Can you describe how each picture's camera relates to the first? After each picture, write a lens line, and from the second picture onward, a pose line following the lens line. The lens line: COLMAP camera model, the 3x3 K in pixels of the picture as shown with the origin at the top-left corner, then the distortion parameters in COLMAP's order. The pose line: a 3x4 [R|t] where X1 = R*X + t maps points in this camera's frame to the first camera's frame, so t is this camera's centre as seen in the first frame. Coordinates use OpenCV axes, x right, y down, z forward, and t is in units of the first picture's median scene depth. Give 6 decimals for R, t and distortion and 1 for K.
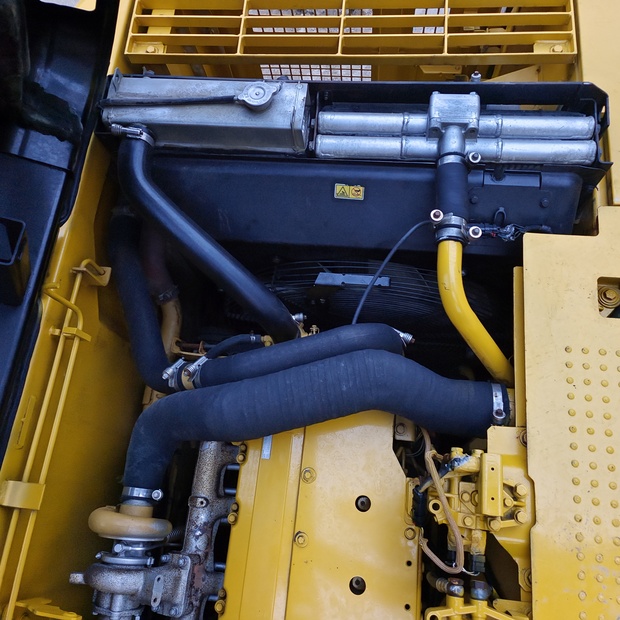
lens RADIAL K [[557.1, 0, 310.9], [0, 557.1, 306.2], [0, 0, 1]] dist [0.020946, 0.029669]
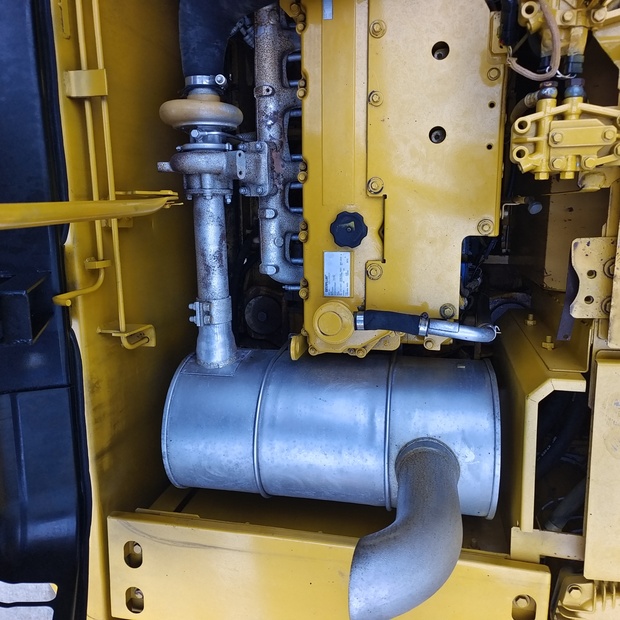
lens RADIAL K [[557.1, 0, 310.5], [0, 557.1, 306.8], [0, 0, 1]] dist [0.020946, 0.029669]
pose [[0.987531, -0.087321, -0.130988, -0.032305], [0.140505, 0.864160, 0.483203, 0.240541], [0.071001, -0.495583, 0.865654, -0.010608]]
